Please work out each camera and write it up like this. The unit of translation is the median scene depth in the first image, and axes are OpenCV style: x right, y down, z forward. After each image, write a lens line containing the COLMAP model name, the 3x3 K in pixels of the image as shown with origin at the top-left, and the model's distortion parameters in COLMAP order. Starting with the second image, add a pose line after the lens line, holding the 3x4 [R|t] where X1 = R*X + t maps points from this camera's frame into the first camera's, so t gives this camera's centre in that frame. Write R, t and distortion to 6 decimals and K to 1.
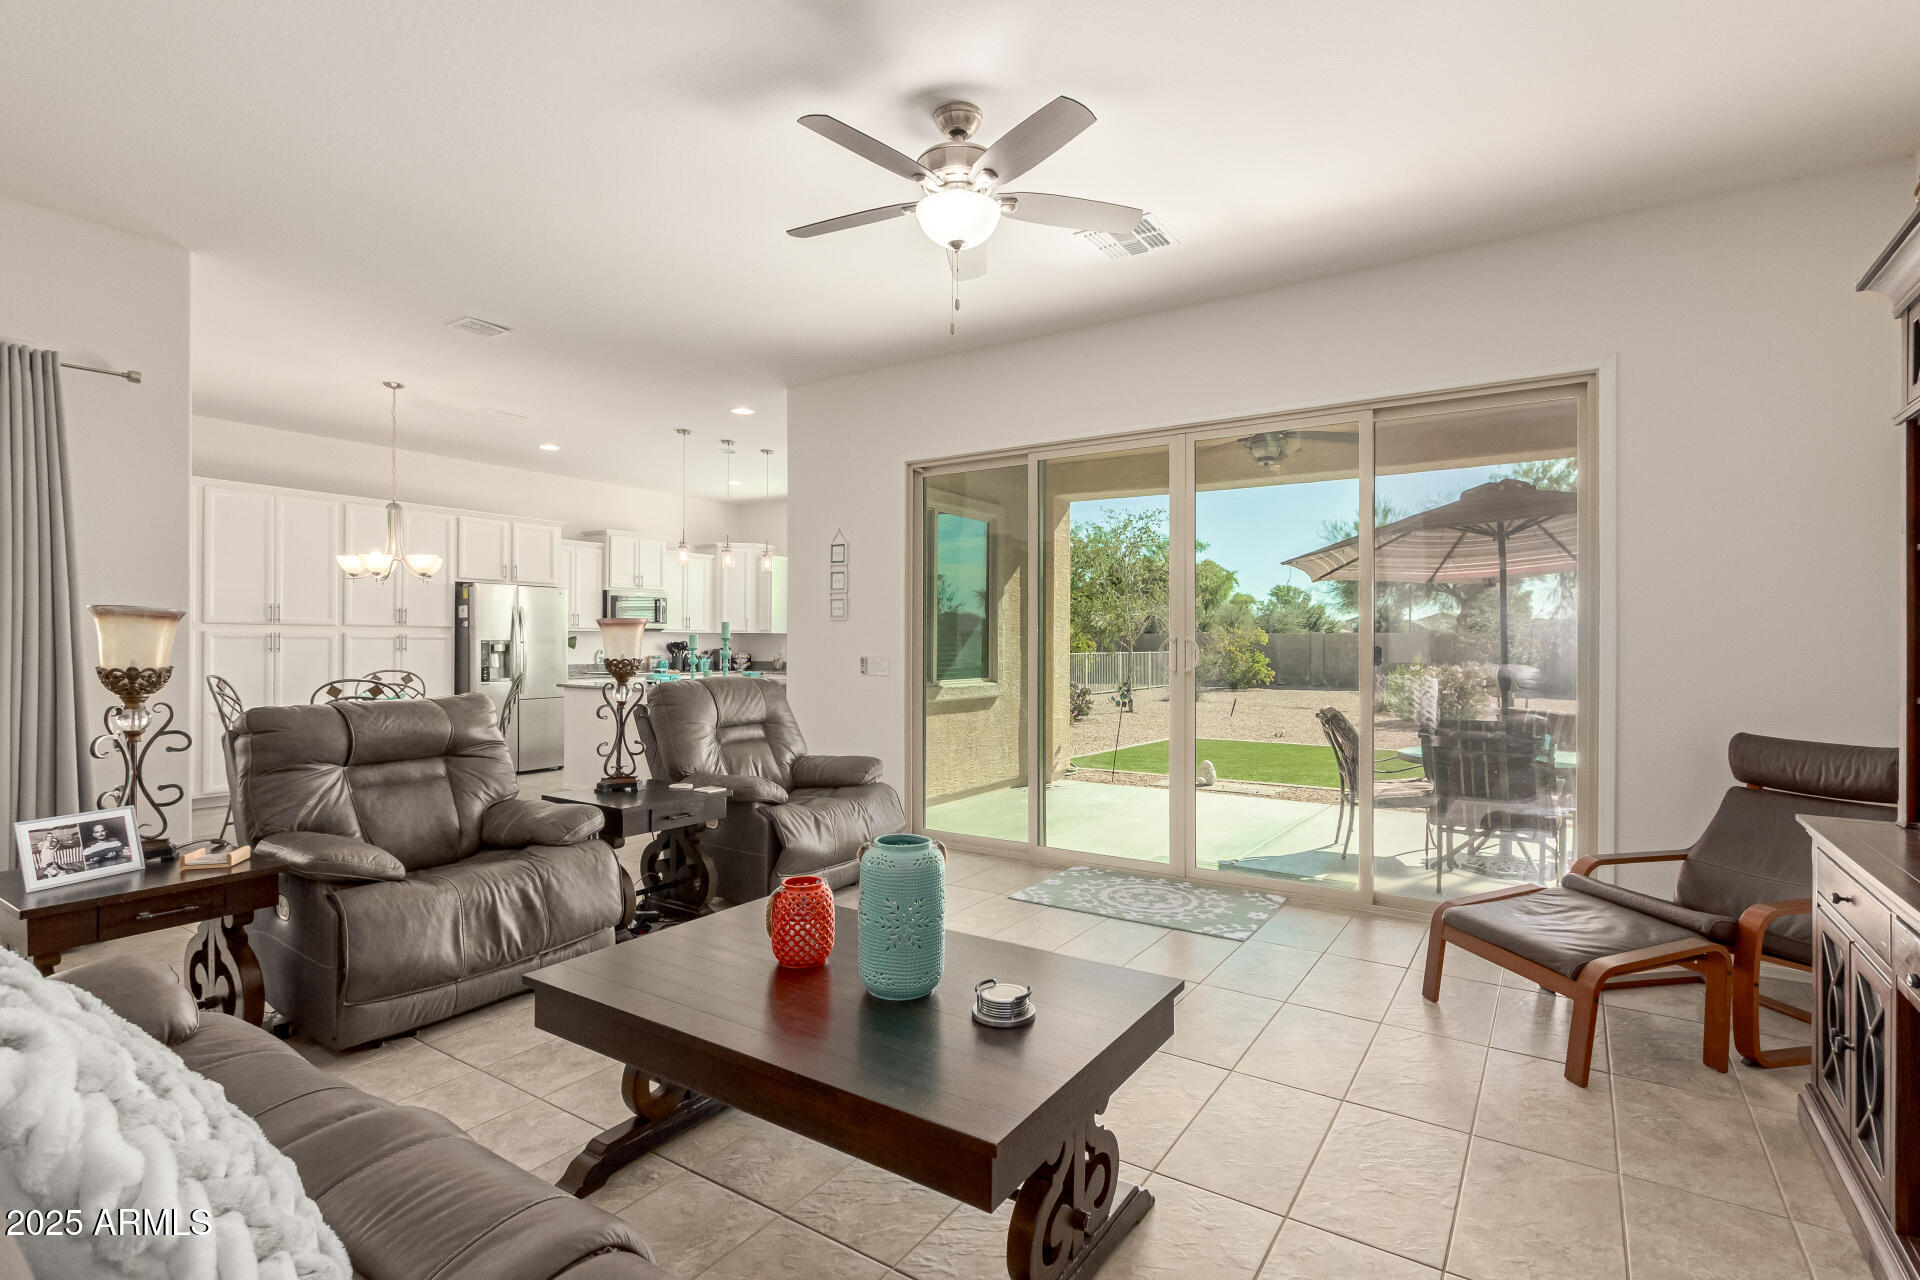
lens RADIAL K [[903.6, 0, 989.1], [0, 903.6, 642.1], [0, 0, 1]] dist [-0.000022, 0.000659]
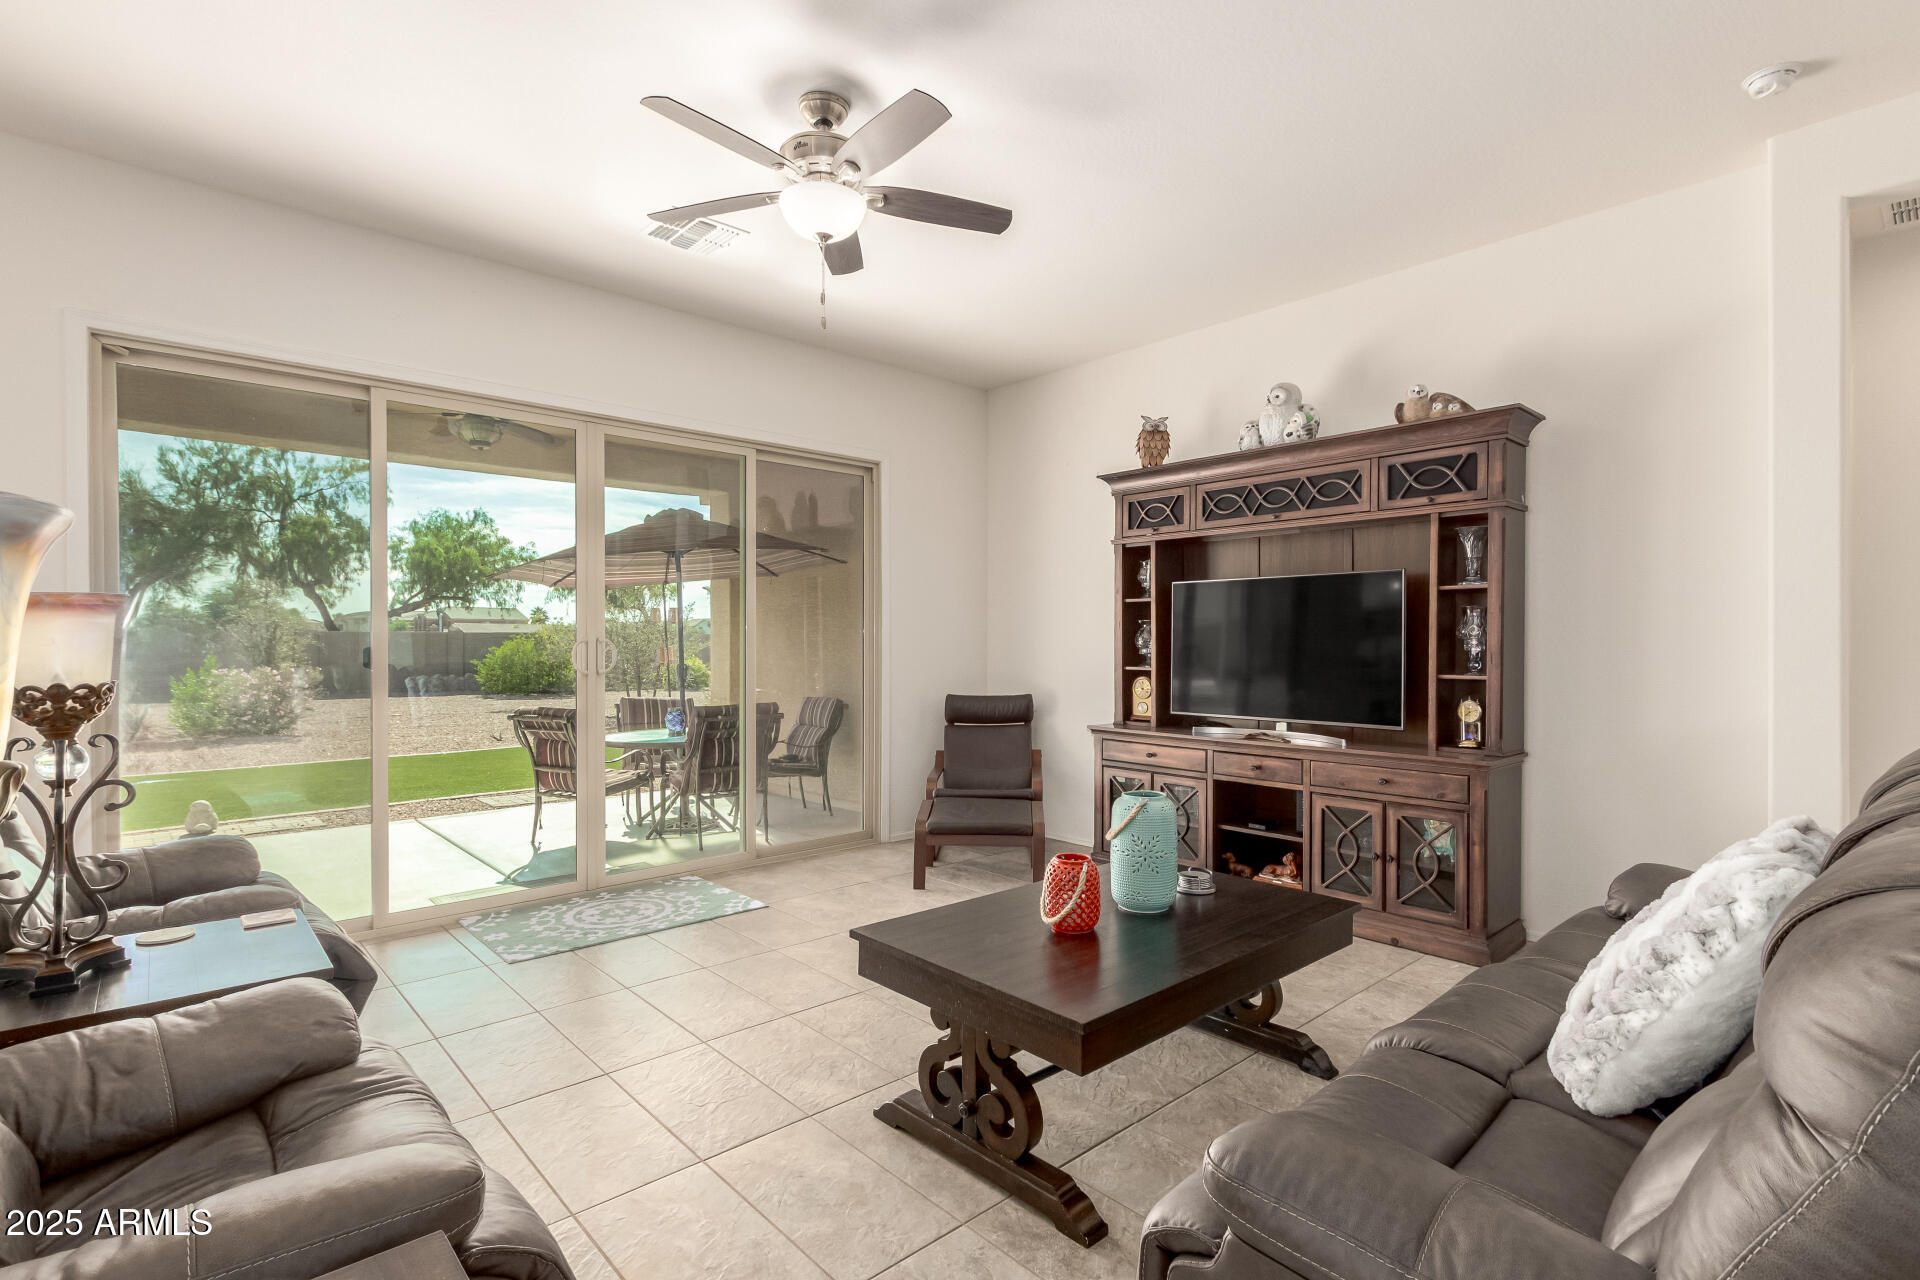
lens RADIAL K [[903.6, 0, 955.0], [0, 903.6, 652.1], [0, 0, 1]] dist [-0.000022, 0.000659]
pose [[0.264431, -0.013003, 0.964317, -0.642235], [-0.000993, 0.999905, 0.013755, -0.003768], [-0.964404, -0.004595, 0.264393, 0.408705]]
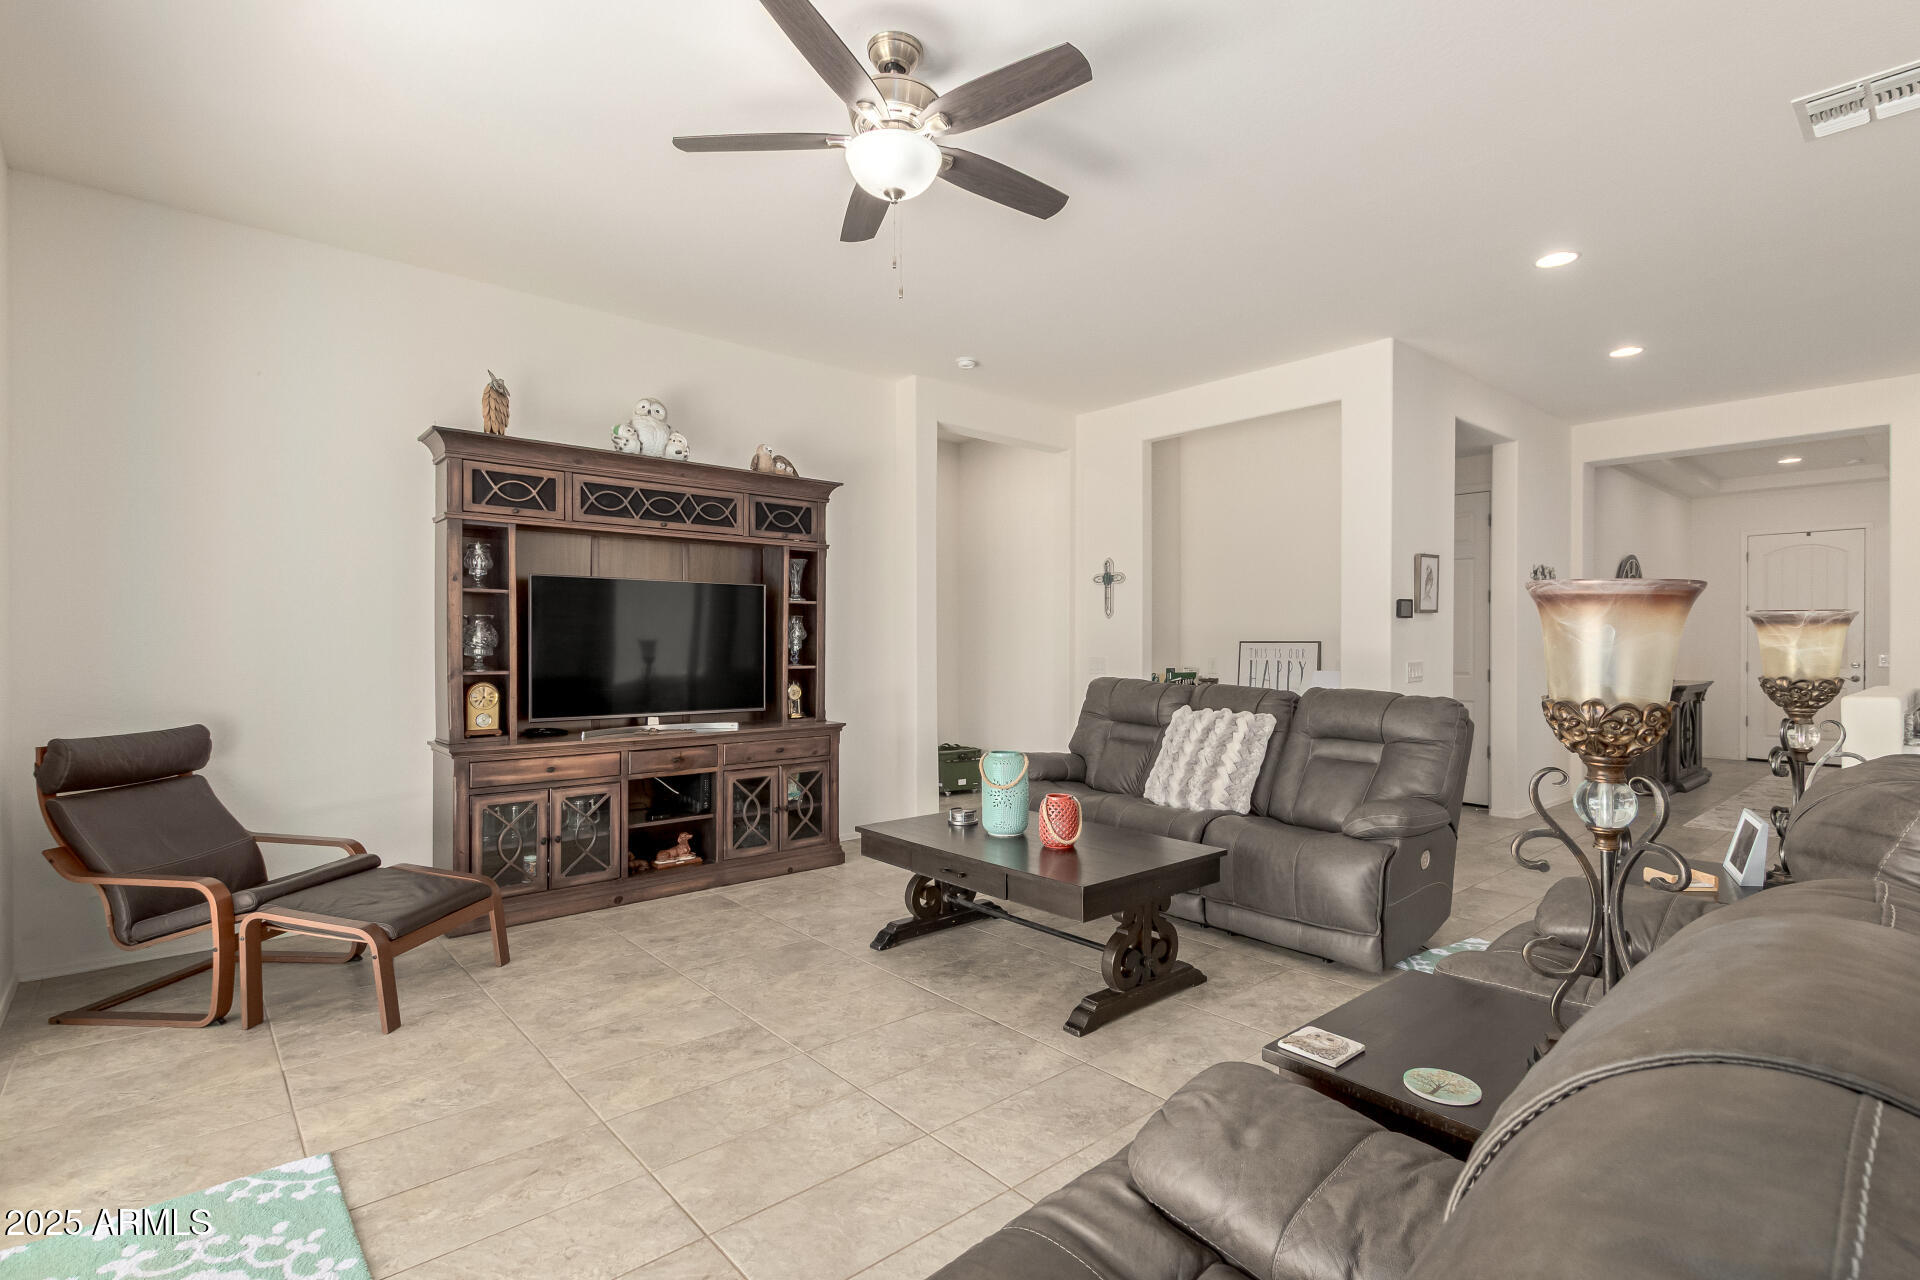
lens RADIAL K [[903.6, 0, 971.5], [0, 903.6, 646.9], [0, 0, 1]] dist [-0.000022, 0.000659]
pose [[-0.961236, -0.003998, 0.275697, -0.238501], [-0.003508, 0.999991, 0.002272, 0.001099], [-0.275704, 0.001217, -0.961242, 1.242479]]
